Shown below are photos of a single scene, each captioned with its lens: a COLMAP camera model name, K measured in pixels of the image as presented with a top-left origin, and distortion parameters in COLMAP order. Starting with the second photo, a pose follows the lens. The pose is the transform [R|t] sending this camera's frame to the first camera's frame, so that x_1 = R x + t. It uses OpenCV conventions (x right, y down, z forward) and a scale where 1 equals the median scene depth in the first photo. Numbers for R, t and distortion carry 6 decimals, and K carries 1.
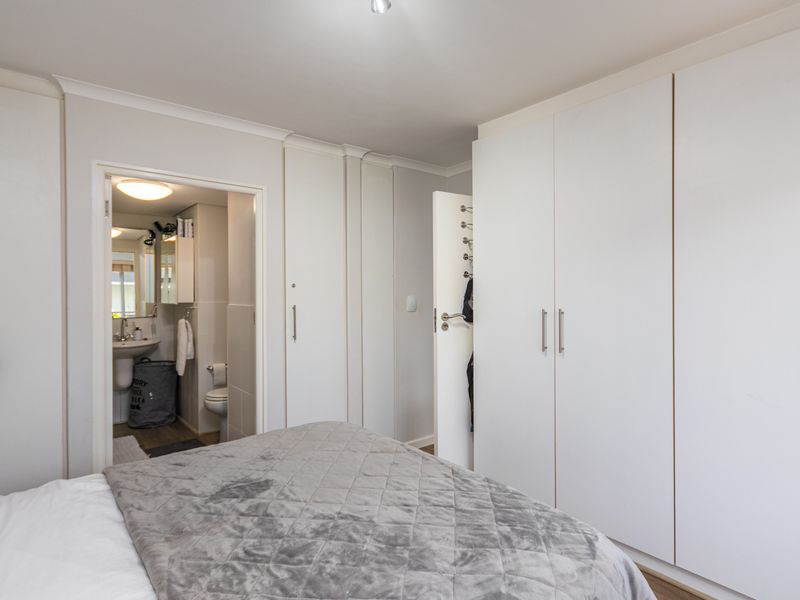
lens RADIAL K [[429.8, 0, 409.1], [0, 429.8, 300.2], [0, 0, 1]] dist [-0.015770, 0.000592]
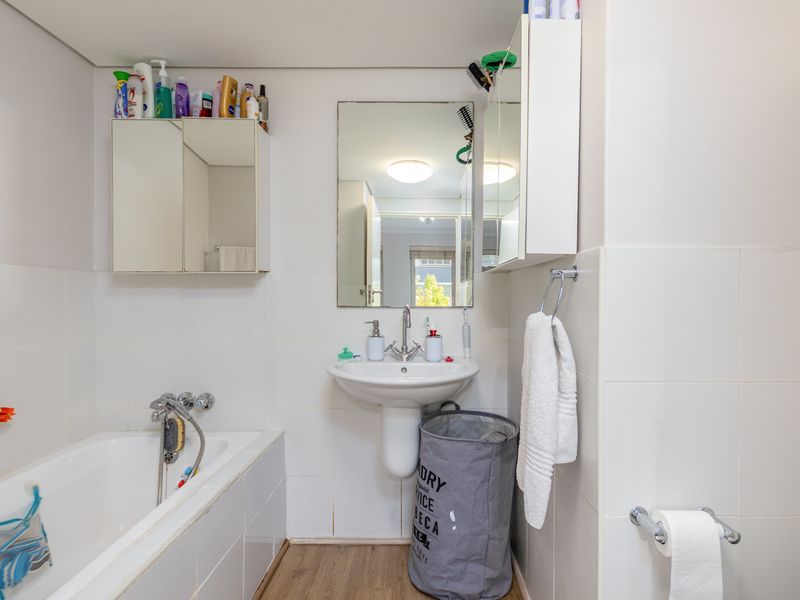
lens RADIAL K [[429.8, 0, 409.1], [0, 429.8, 300.2], [0, 0, 1]] dist [-0.015770, 0.000592]
pose [[0.748825, 0.012357, -0.662652, -0.389671], [-0.006566, 0.999915, 0.011226, 0.030221], [0.662735, -0.004055, 0.748843, 0.698376]]
